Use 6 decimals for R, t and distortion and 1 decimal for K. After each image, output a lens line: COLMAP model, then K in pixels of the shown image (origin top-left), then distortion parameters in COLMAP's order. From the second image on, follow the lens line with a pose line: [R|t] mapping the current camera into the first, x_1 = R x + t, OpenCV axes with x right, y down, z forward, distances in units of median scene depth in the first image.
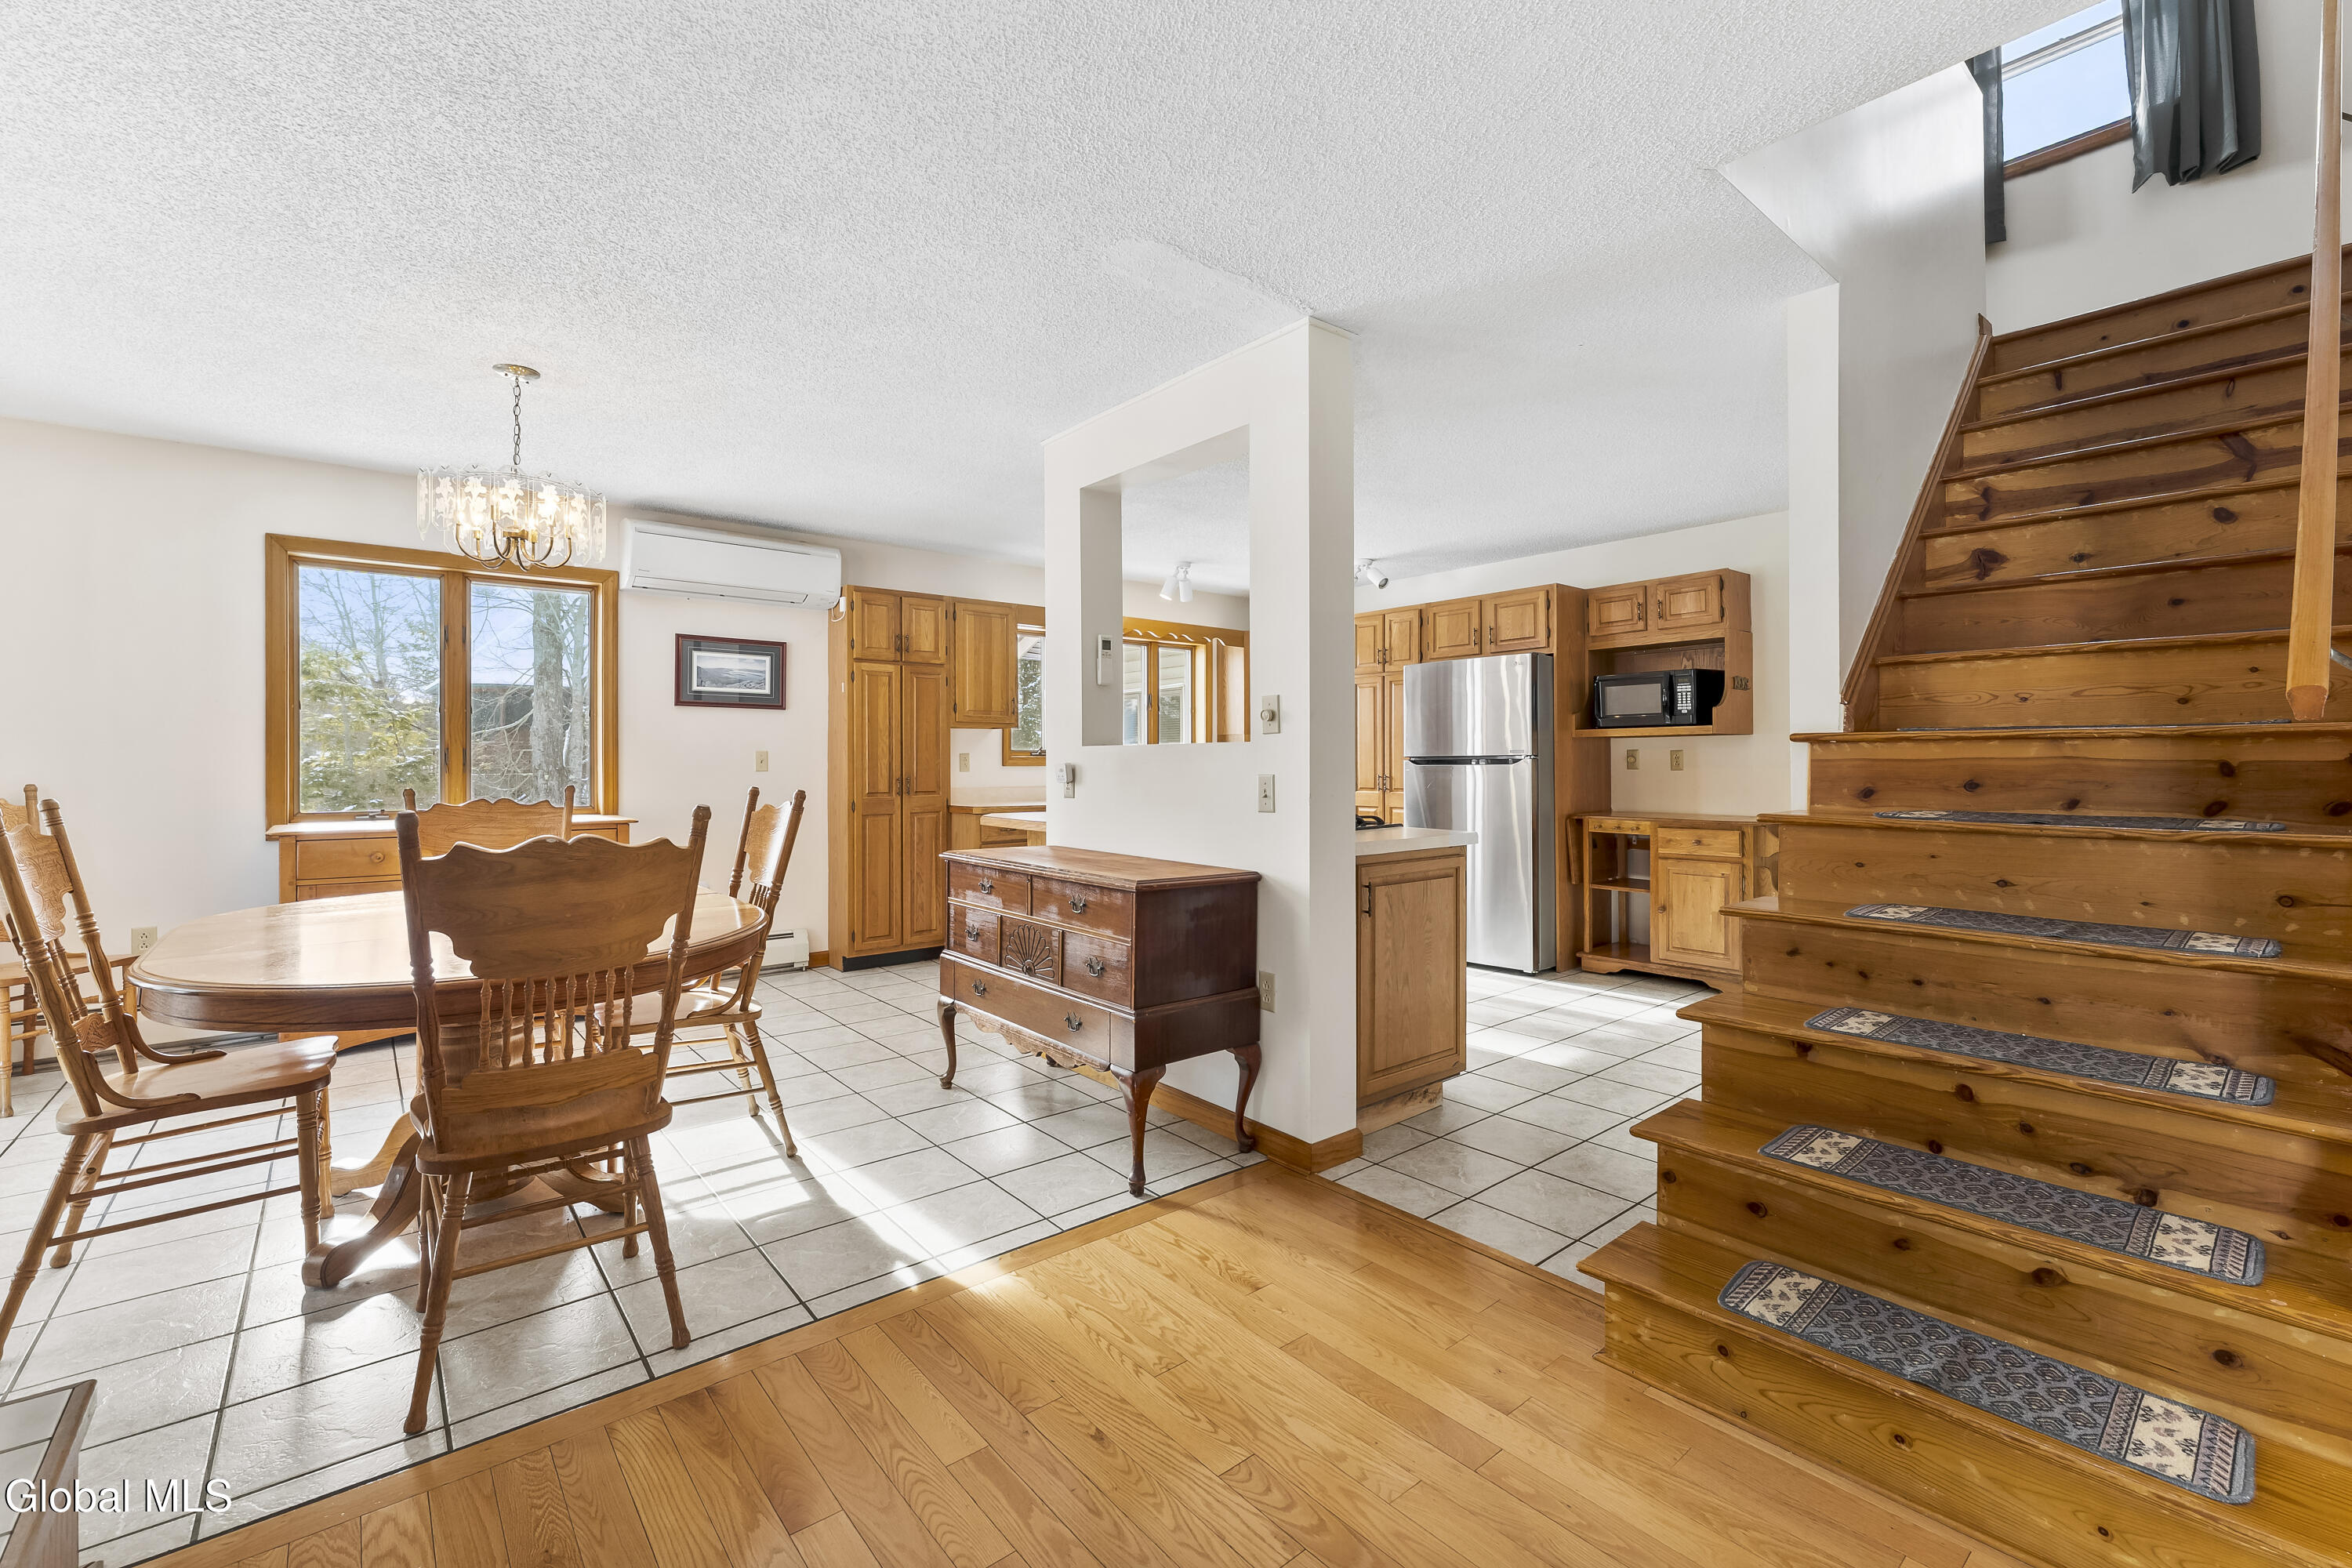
lens RADIAL K [[990.3, 0, 1177.1], [0, 990.3, 761.3], [0, 0, 1]] dist [0.001193, -0.000034]
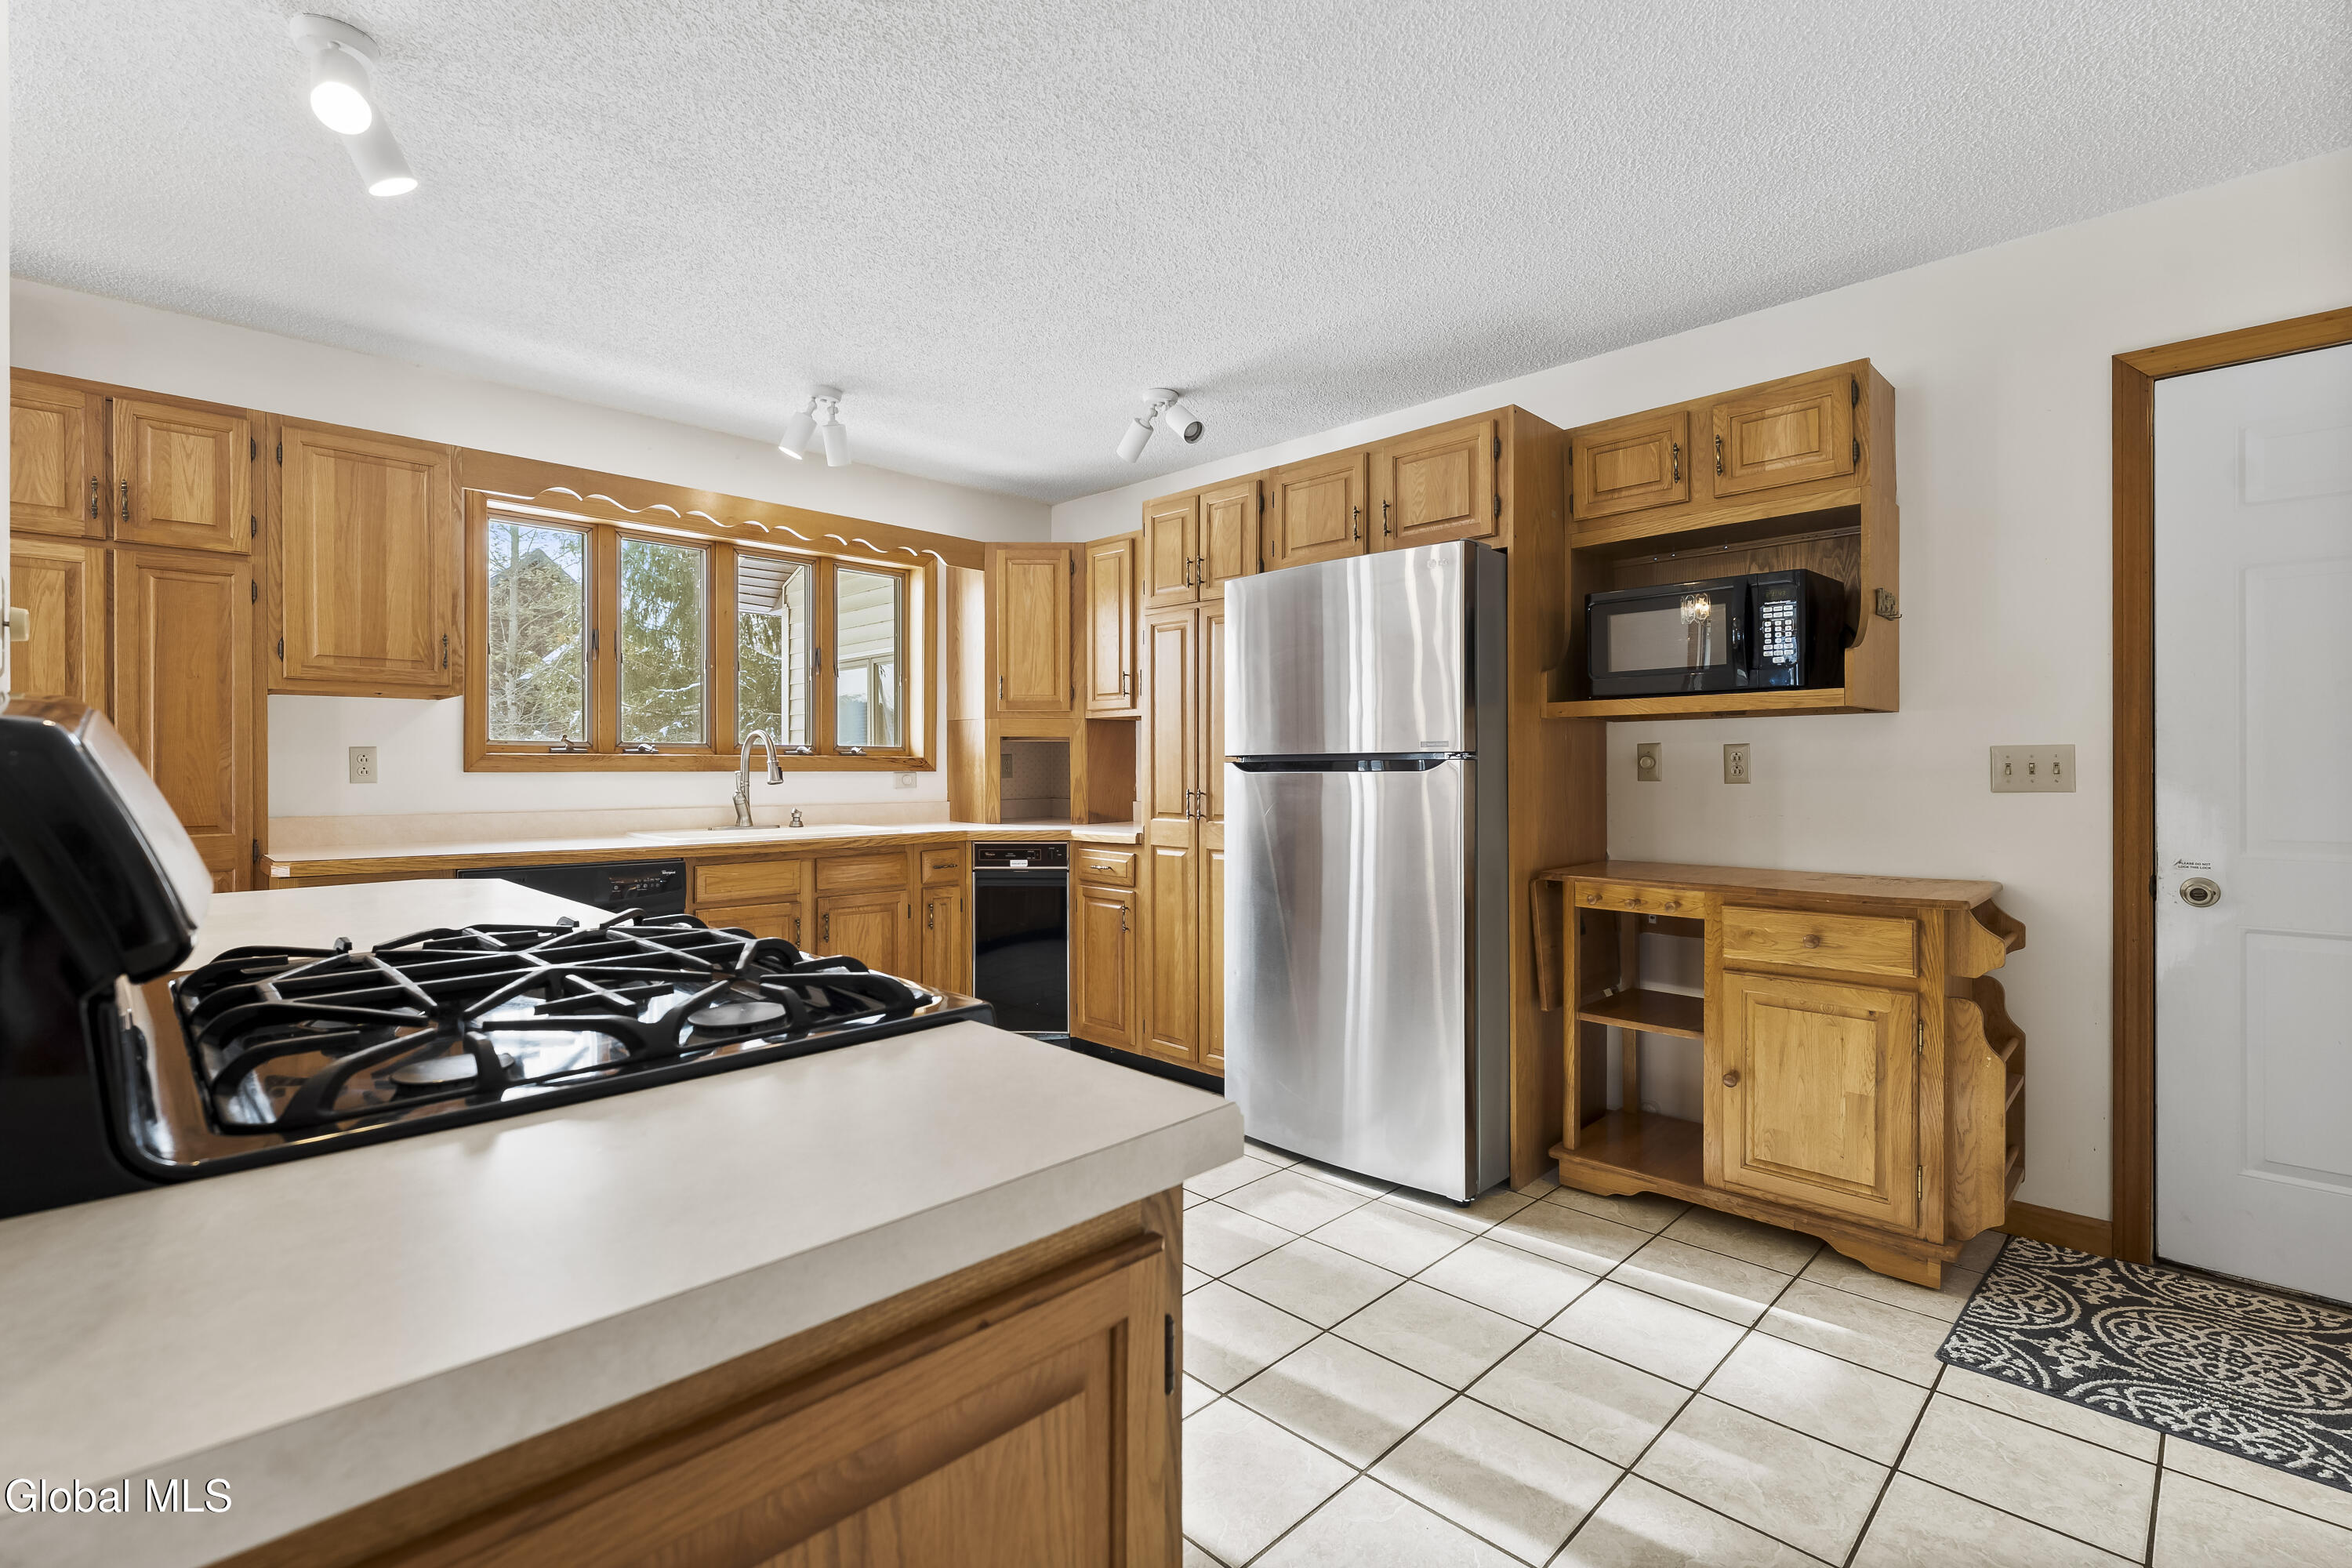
lens RADIAL K [[1058.3, 0, 1184.0], [0, 1058.3, 769.2], [0, 0, 1]] dist [-0.003503, -0.000237]
pose [[0.995122, 0.002318, 0.098622, 0.166105], [-0.002635, 0.999992, 0.003081, 0.000839], [-0.098614, -0.003325, 0.995120, 0.486015]]
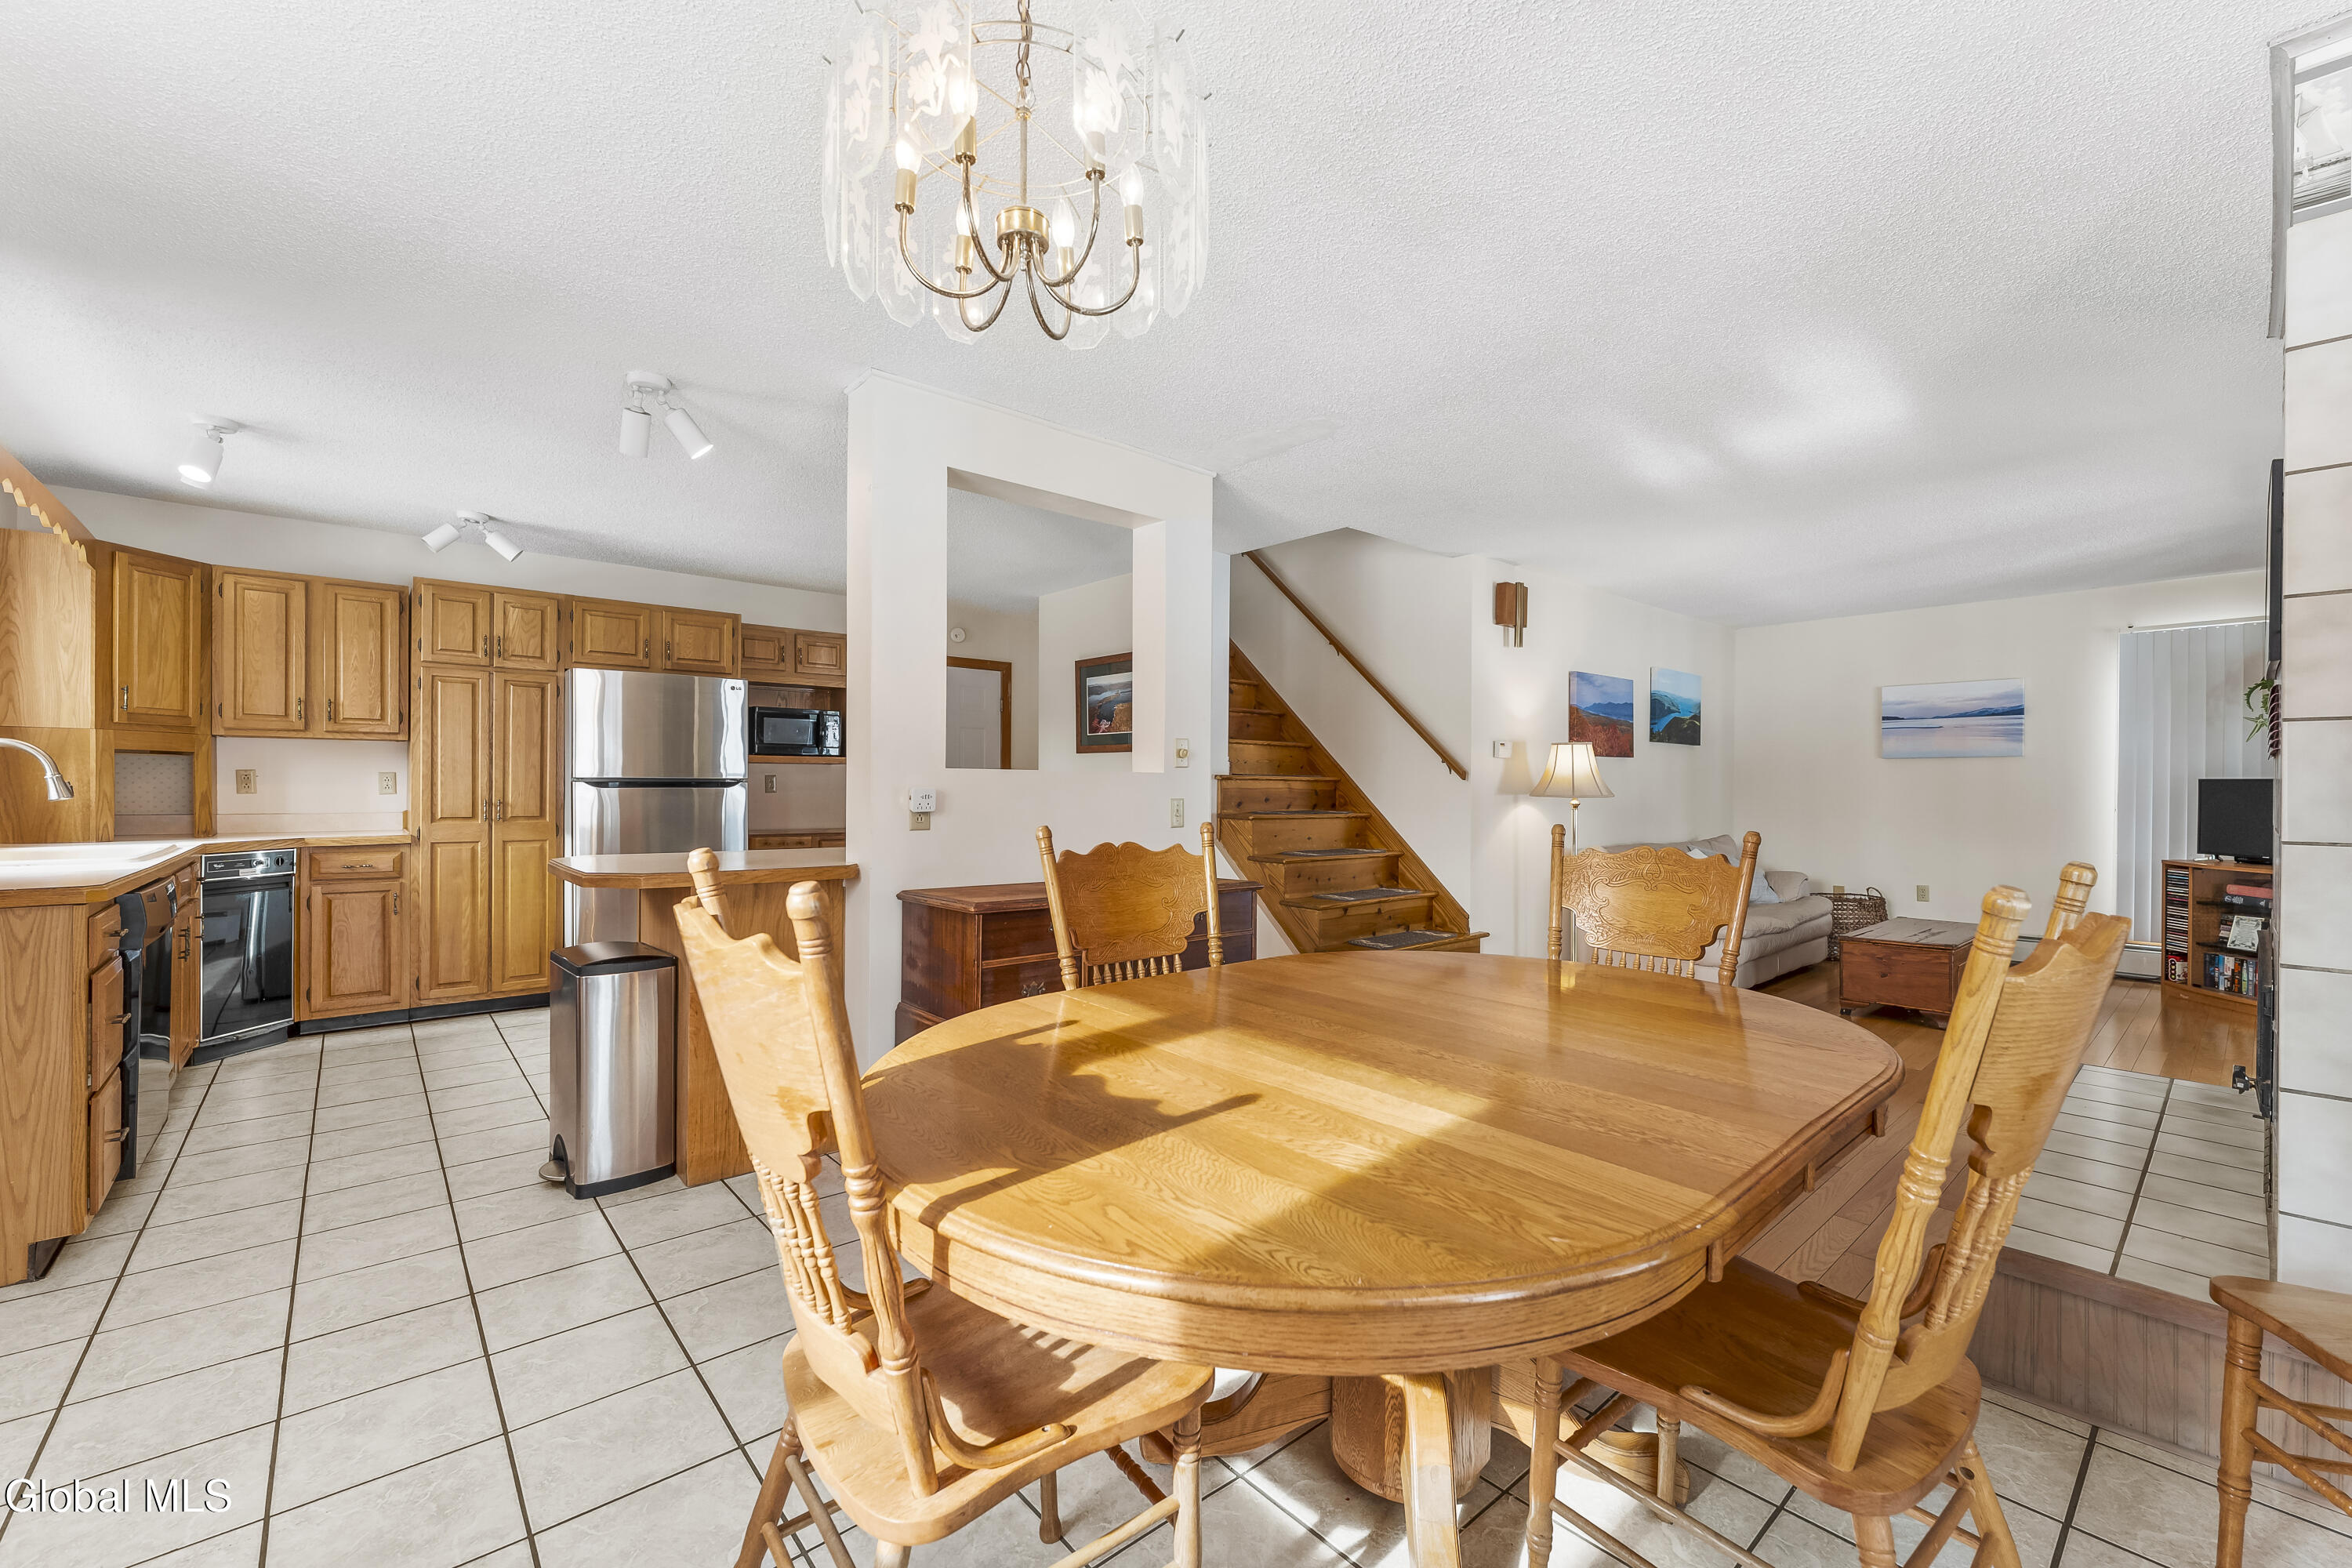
lens RADIAL K [[961.1, 0, 1176.0], [0, 961.1, 784.0], [0, 0, 1]] dist [0.001454, 0.000185]
pose [[-0.028610, 0.006568, 0.999569, -0.634310], [-0.009401, 0.999932, -0.006839, 0.001823], [-0.999546, -0.009592, -0.028547, 0.560965]]
